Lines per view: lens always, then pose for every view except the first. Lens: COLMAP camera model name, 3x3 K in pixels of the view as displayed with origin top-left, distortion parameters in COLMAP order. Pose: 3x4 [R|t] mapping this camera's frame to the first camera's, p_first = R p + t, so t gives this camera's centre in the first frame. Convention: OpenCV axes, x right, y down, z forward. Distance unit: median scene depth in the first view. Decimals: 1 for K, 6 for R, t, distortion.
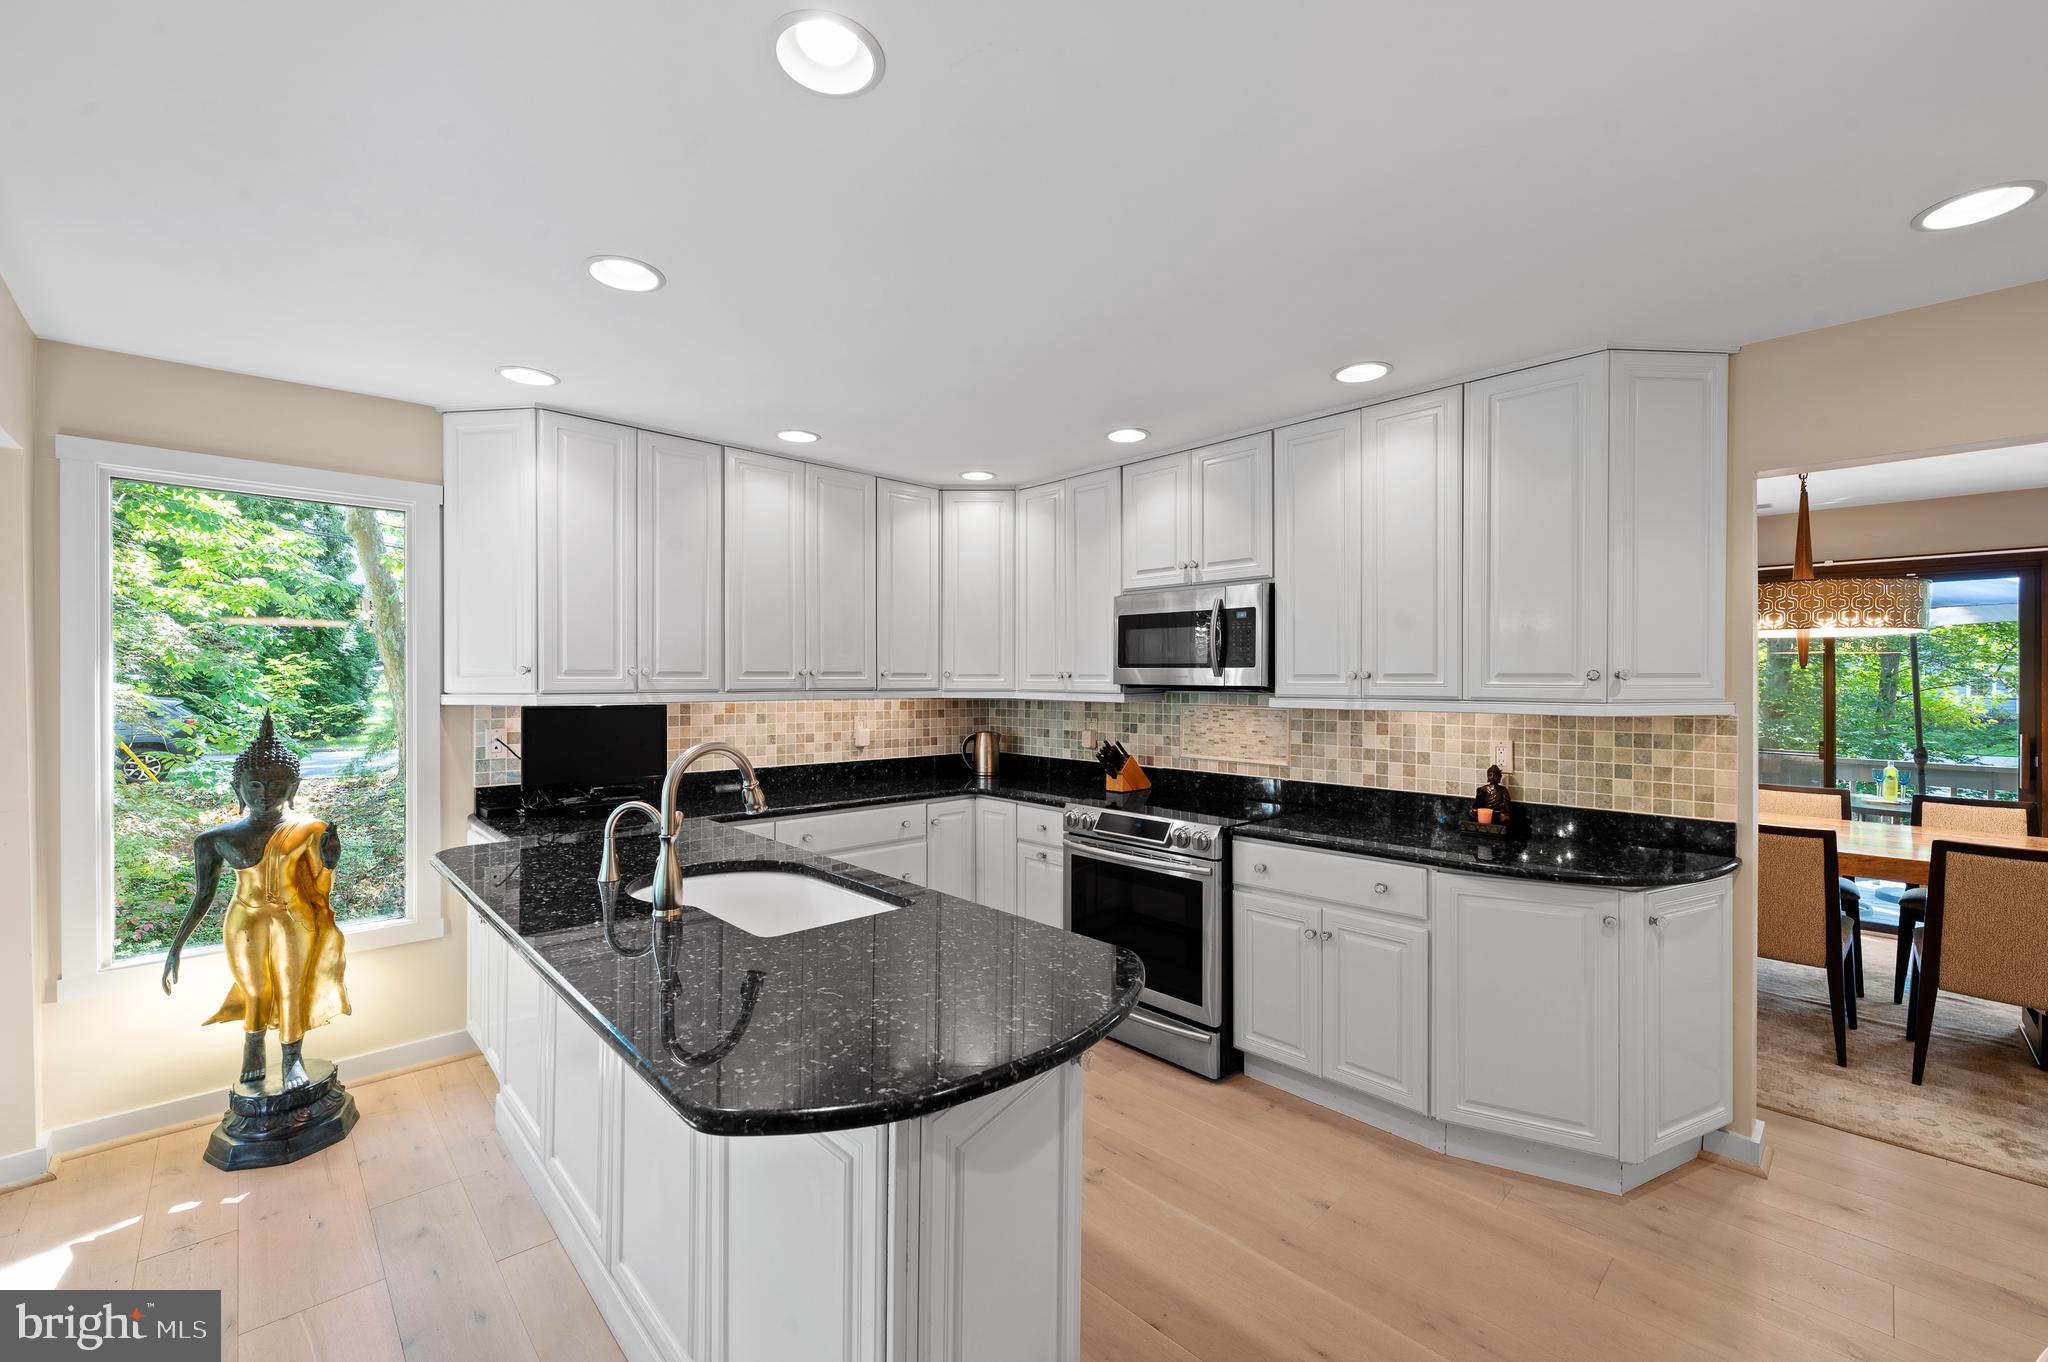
lens RADIAL K [[820.8, 0, 1025.4], [0, 820.8, 677.0], [0, 0, 1]] dist [-0.000081, 0.000057]
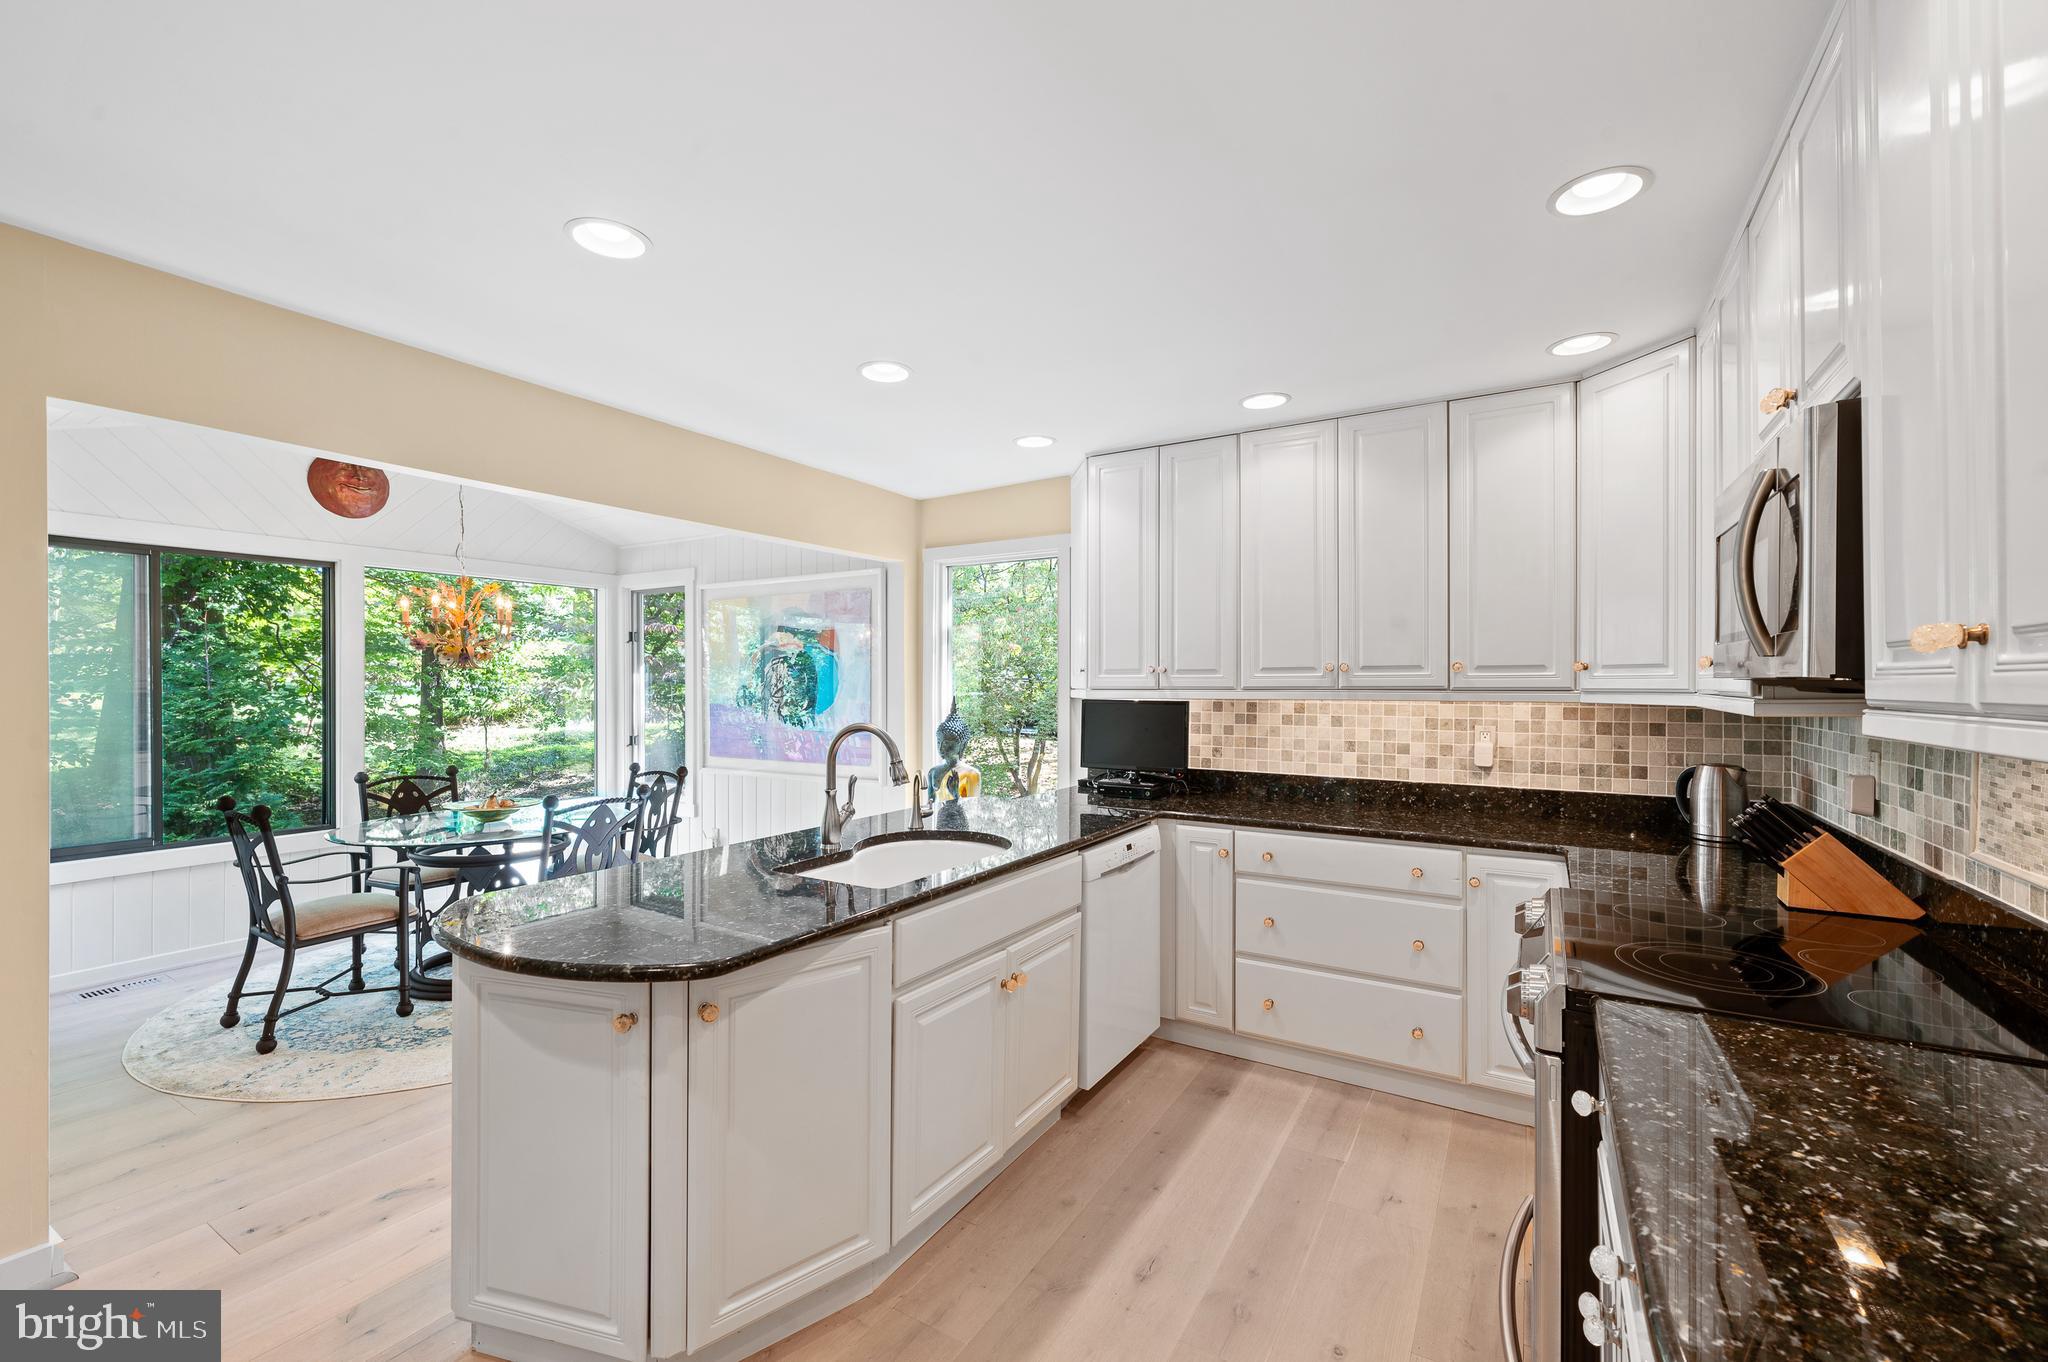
lens RADIAL K [[861.8, 0, 1025.4], [0, 861.8, 689.1], [0, 0, 1]] dist [0.017827, 0.000231]
pose [[0.259274, 0.003560, -0.965797, 0.473800], [0.004821, 0.999976, 0.004980, 0.009914], [0.965792, -0.005947, 0.259251, 0.430578]]
